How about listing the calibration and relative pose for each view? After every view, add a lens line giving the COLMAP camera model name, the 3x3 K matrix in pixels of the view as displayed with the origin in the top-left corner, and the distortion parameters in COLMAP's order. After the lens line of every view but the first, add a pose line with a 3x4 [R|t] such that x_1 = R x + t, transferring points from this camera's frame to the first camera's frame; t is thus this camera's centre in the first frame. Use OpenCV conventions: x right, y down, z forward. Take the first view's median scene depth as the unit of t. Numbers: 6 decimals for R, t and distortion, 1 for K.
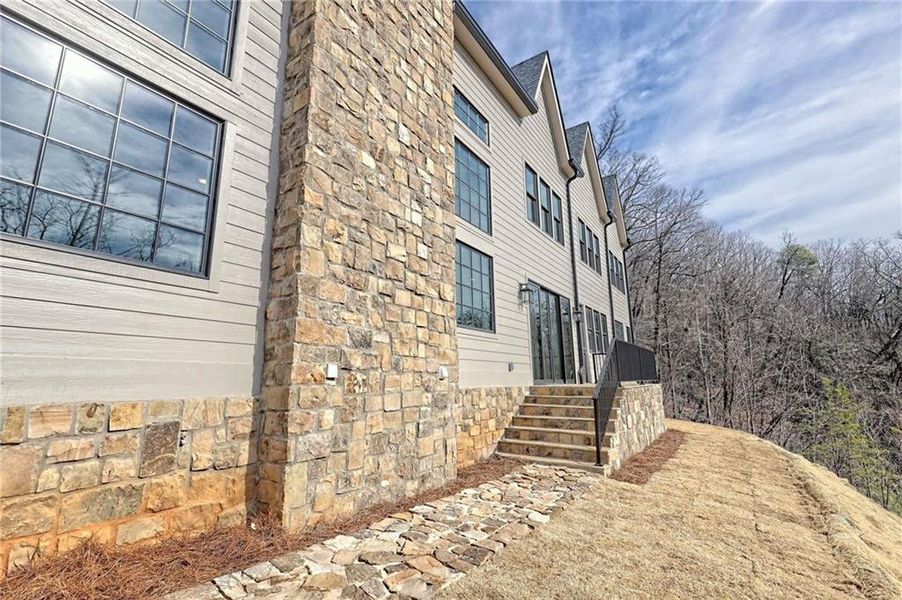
lens RADIAL K [[414.3, 0, 455.6], [0, 414.3, 310.8], [0, 0, 1]] dist [0.001531, 0.000165]
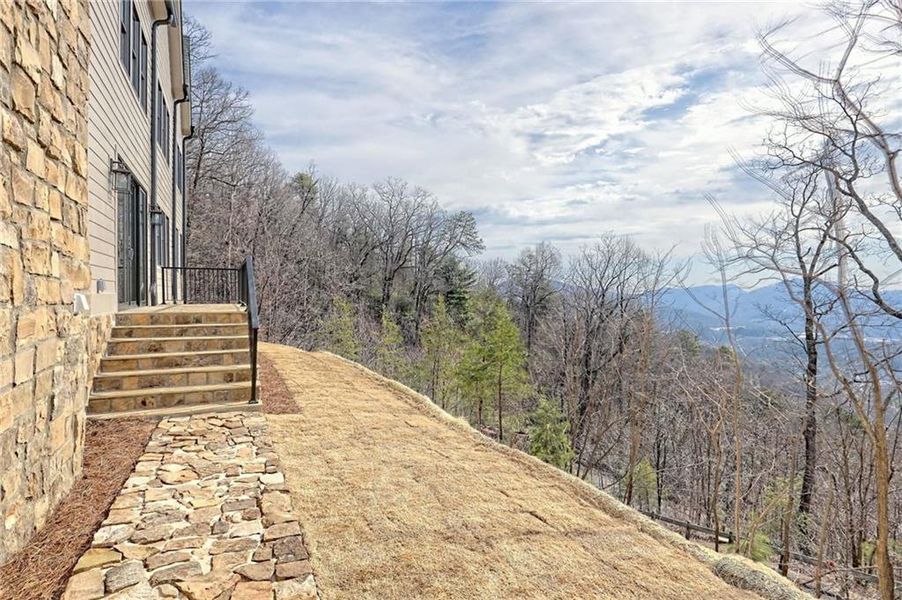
lens RADIAL K [[452.4, 0, 449.0], [0, 452.4, 297.6], [0, 0, 1]] dist [-0.001465, -0.000169]
pose [[0.509922, -0.007321, 0.860190, -0.338525], [-0.142032, 0.985523, 0.092584, 0.012454], [-0.848414, -0.169385, 0.501500, 0.276732]]
